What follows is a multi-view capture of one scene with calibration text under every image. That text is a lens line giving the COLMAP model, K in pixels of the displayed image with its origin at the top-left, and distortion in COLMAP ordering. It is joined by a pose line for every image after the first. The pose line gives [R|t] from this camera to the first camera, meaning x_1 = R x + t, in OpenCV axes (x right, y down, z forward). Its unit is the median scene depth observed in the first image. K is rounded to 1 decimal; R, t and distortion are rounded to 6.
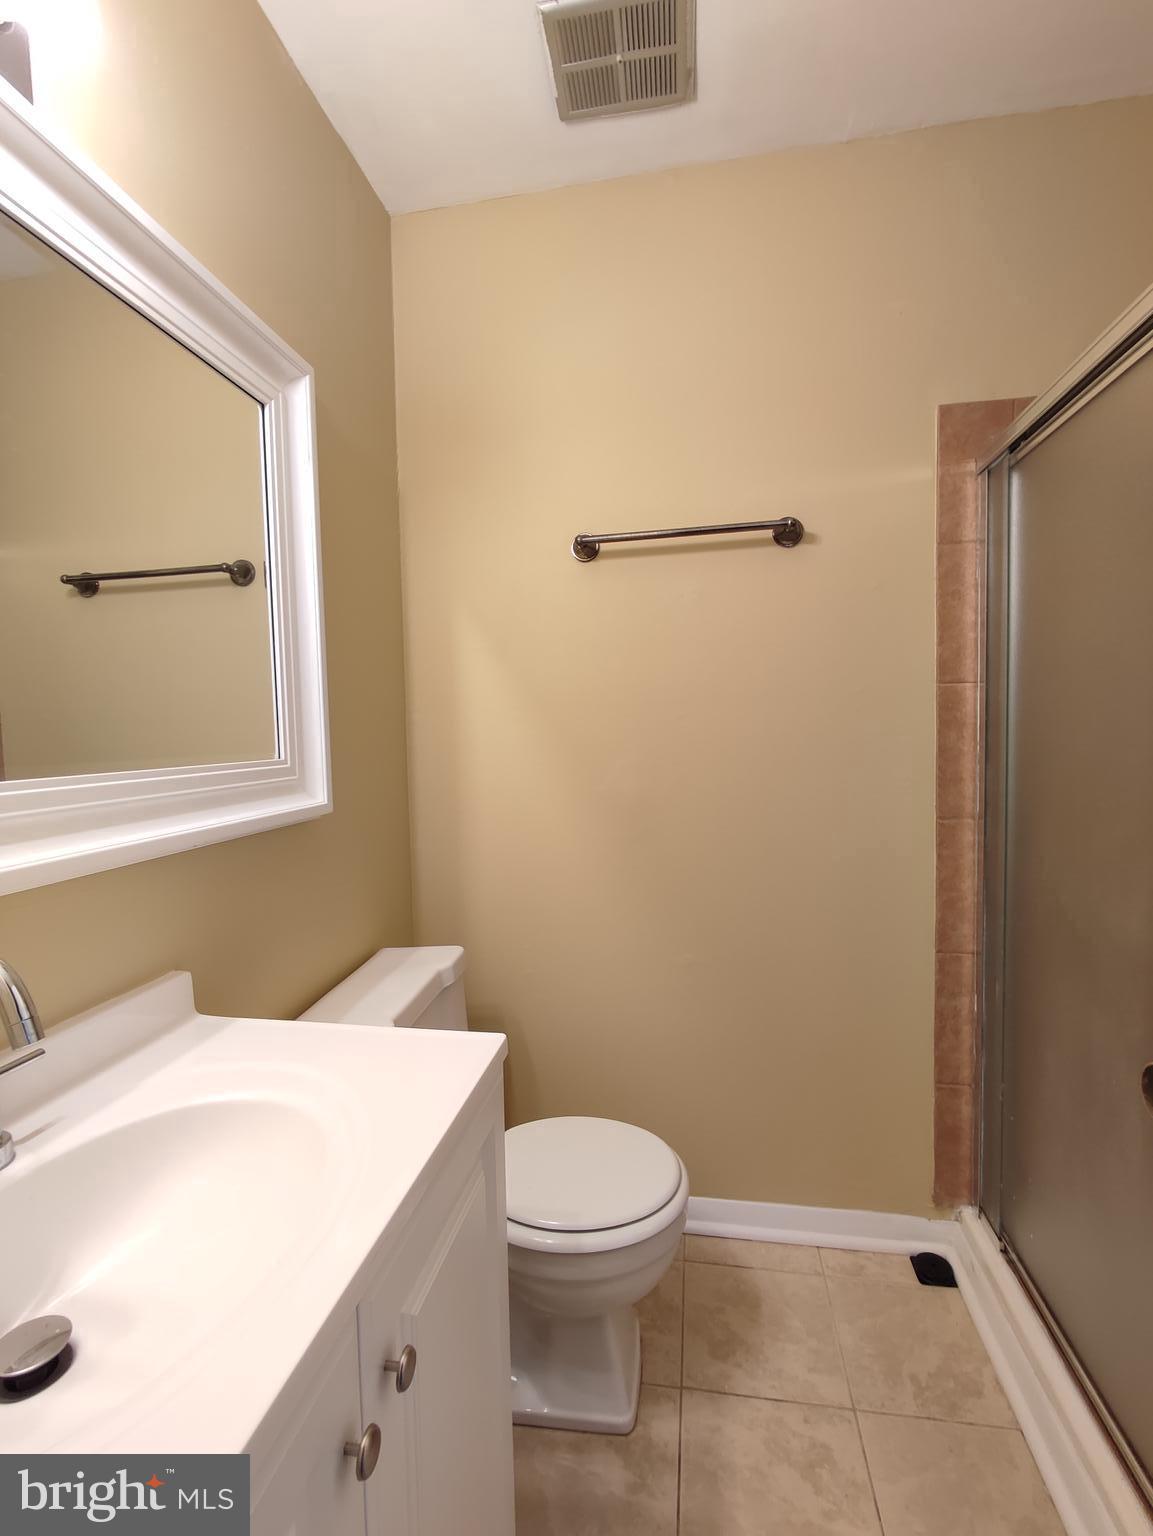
lens RADIAL K [[701.1, 0, 568.8], [0, 701.1, 769.1], [0, 0, 1]] dist [-0.007429, 0.000839]
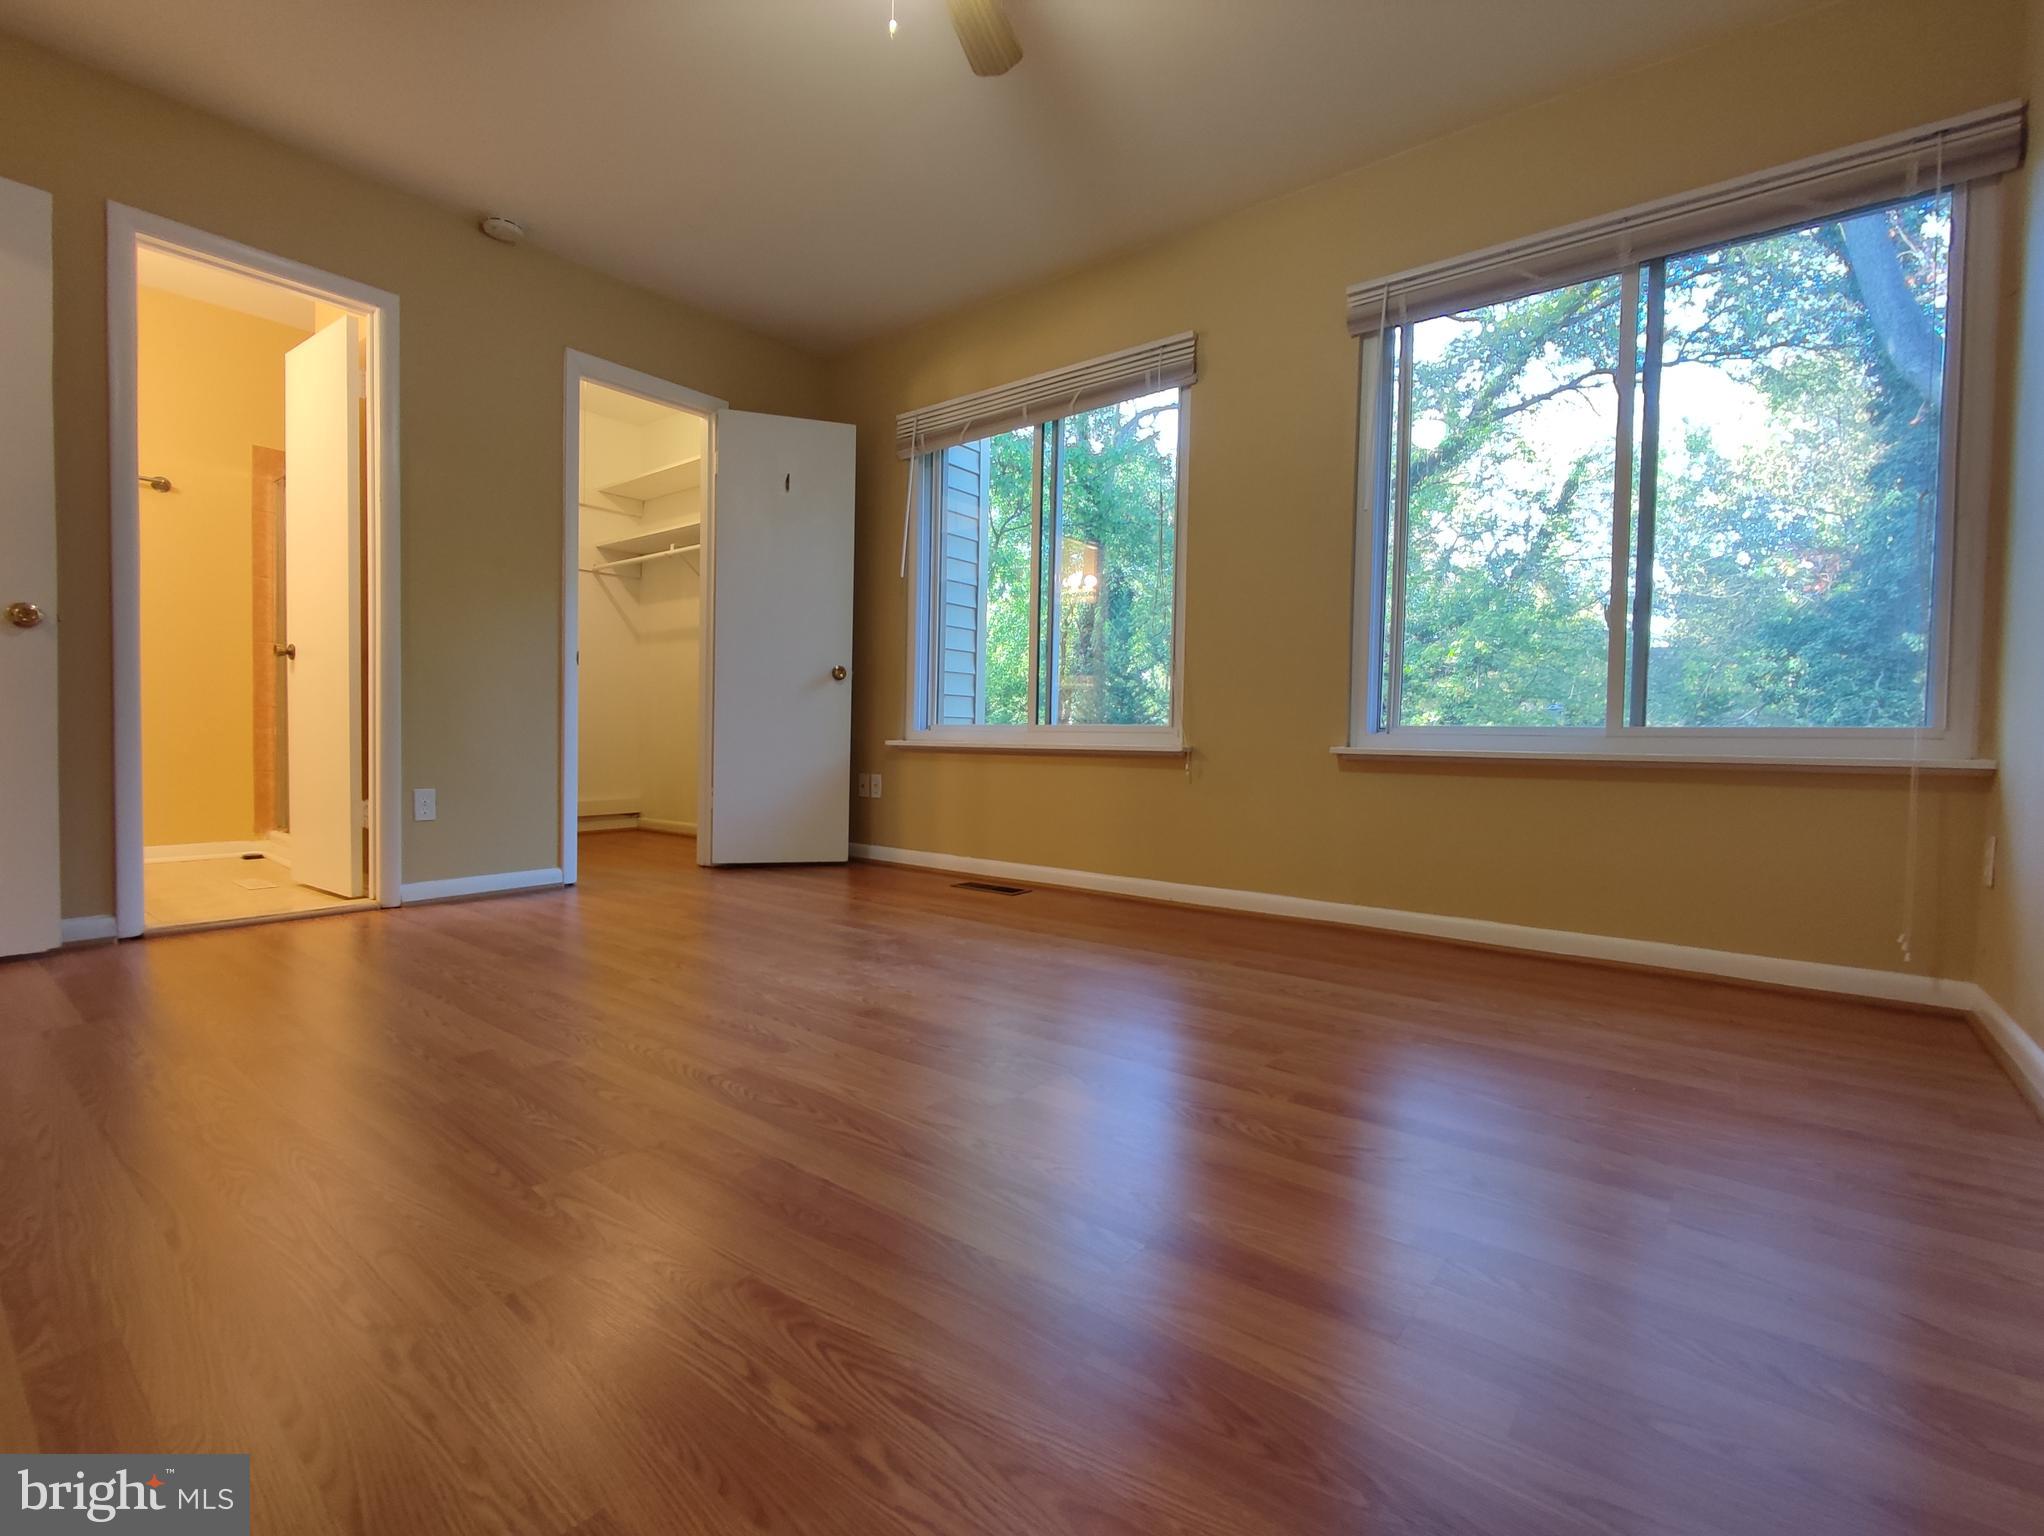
lens RADIAL K [[933.0, 0, 1023.9], [0, 933.0, 775.8], [0, 0, 1]] dist [-0.007429, 0.000839]
pose [[0.456656, 0.002107, 0.889641, -0.962617], [0.024661, 0.999583, -0.015026, 0.621845], [-0.889301, 0.028801, 0.456414, -2.497989]]
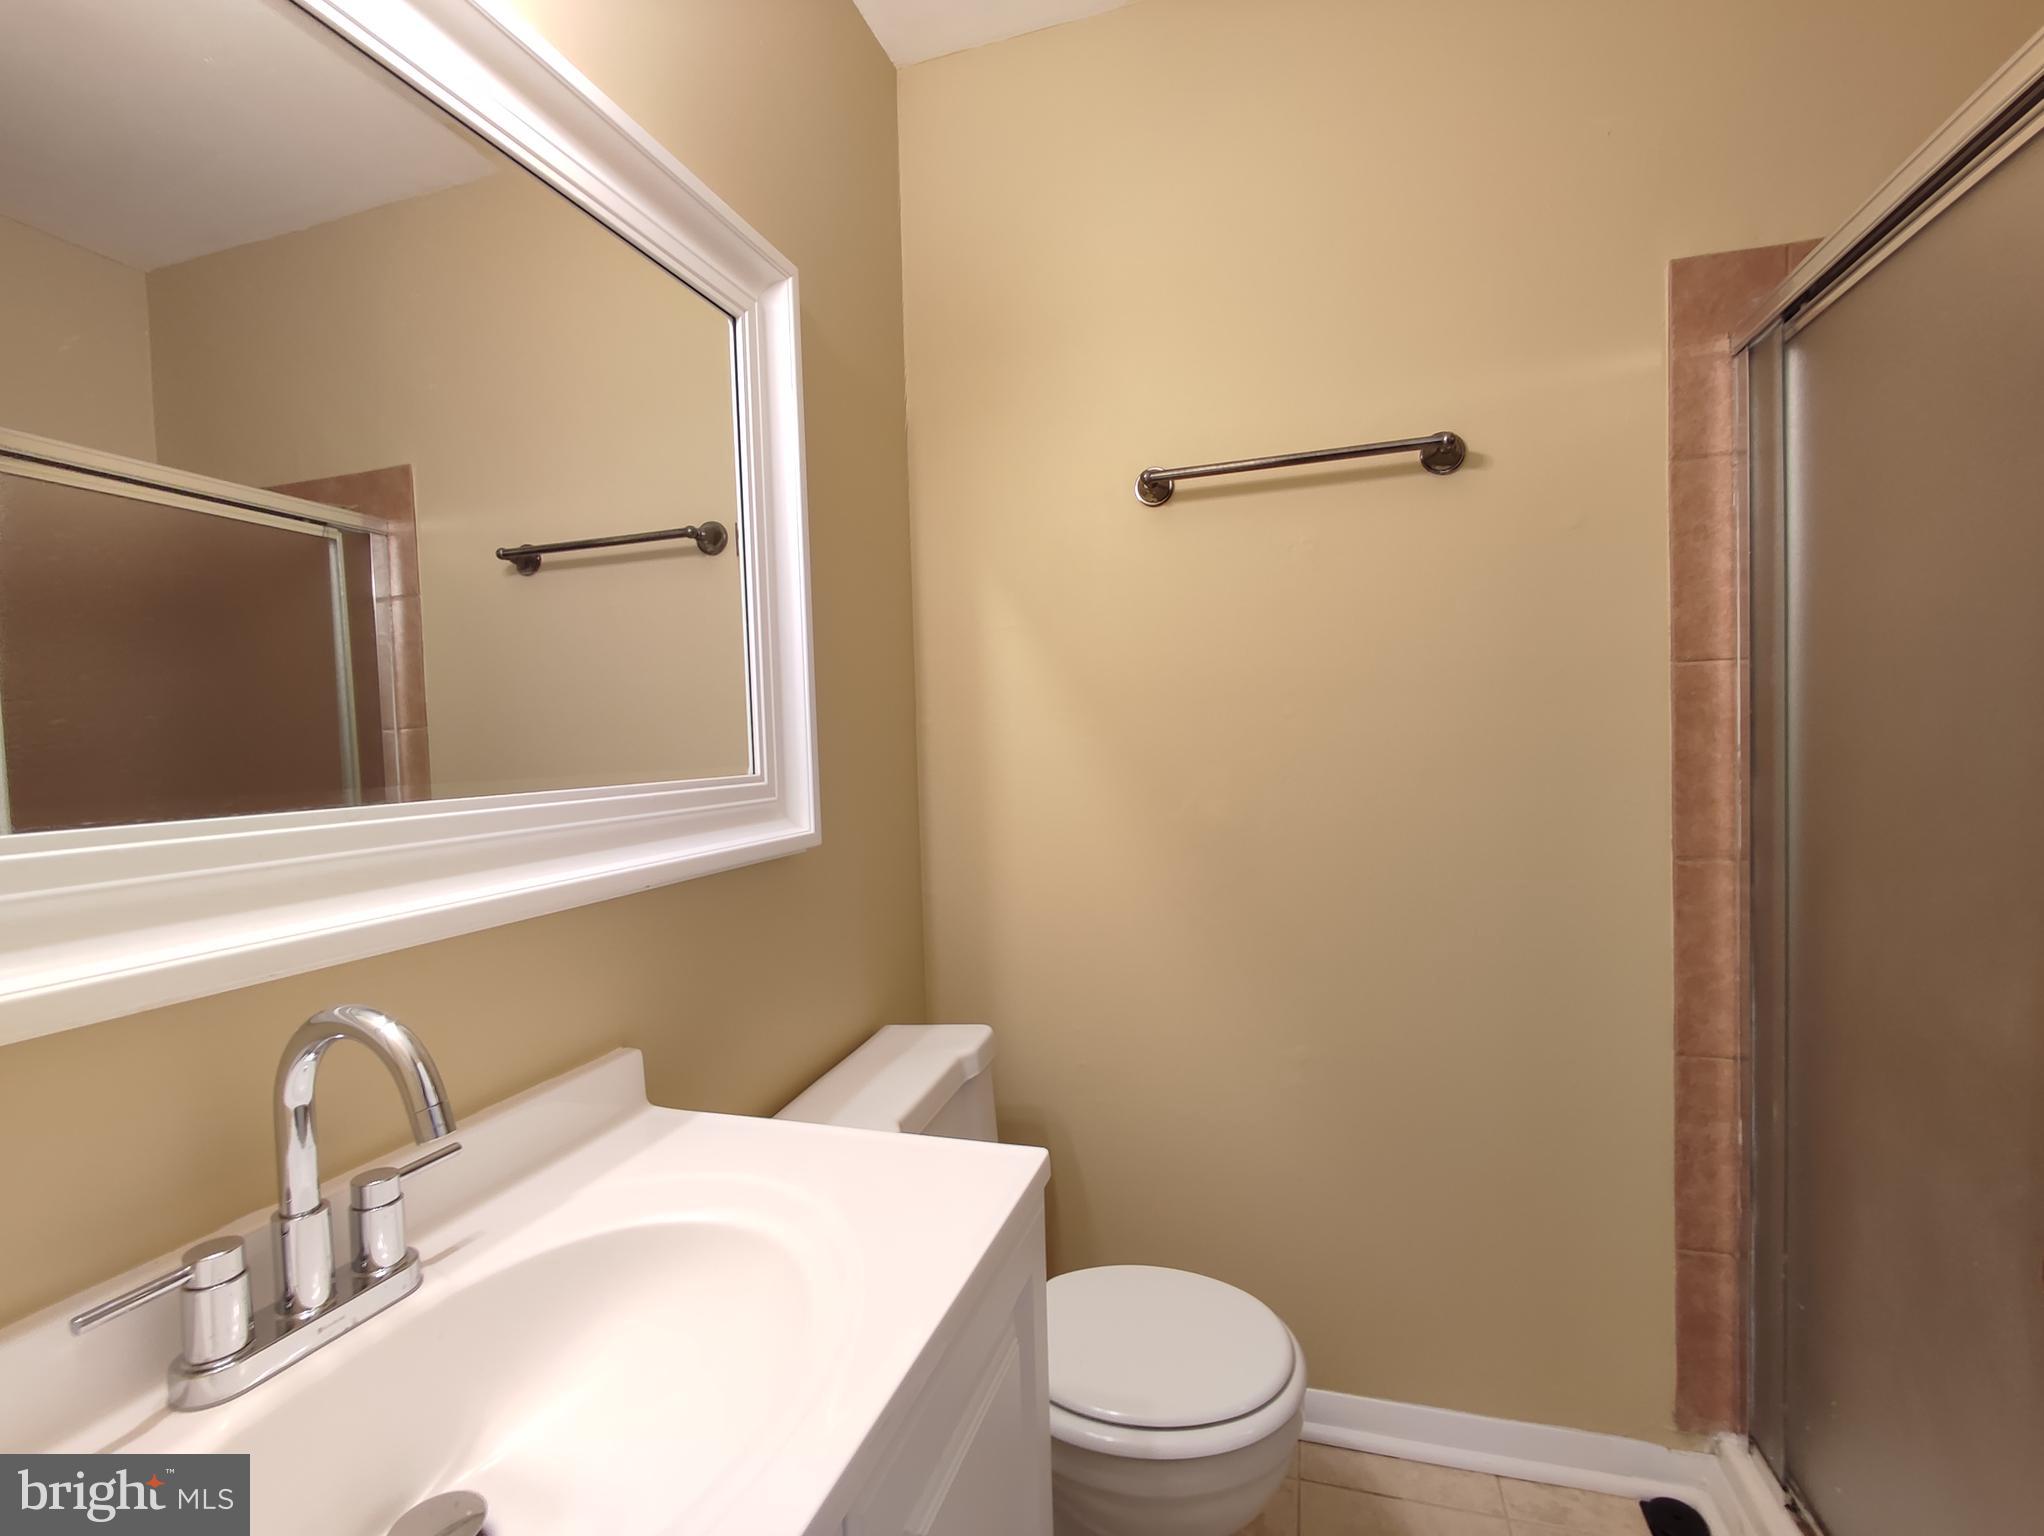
lens RADIAL K [[933.0, 0, 1014.9], [0, 933.0, 775.6], [0, 0, 1]] dist [-0.007429, 0.000839]
pose [[0.992044, -0.004028, -0.125828, -0.000216], [0.002105, 0.999879, -0.015412, 0.002234], [0.125875, 0.015024, 0.991932, 0.015674]]
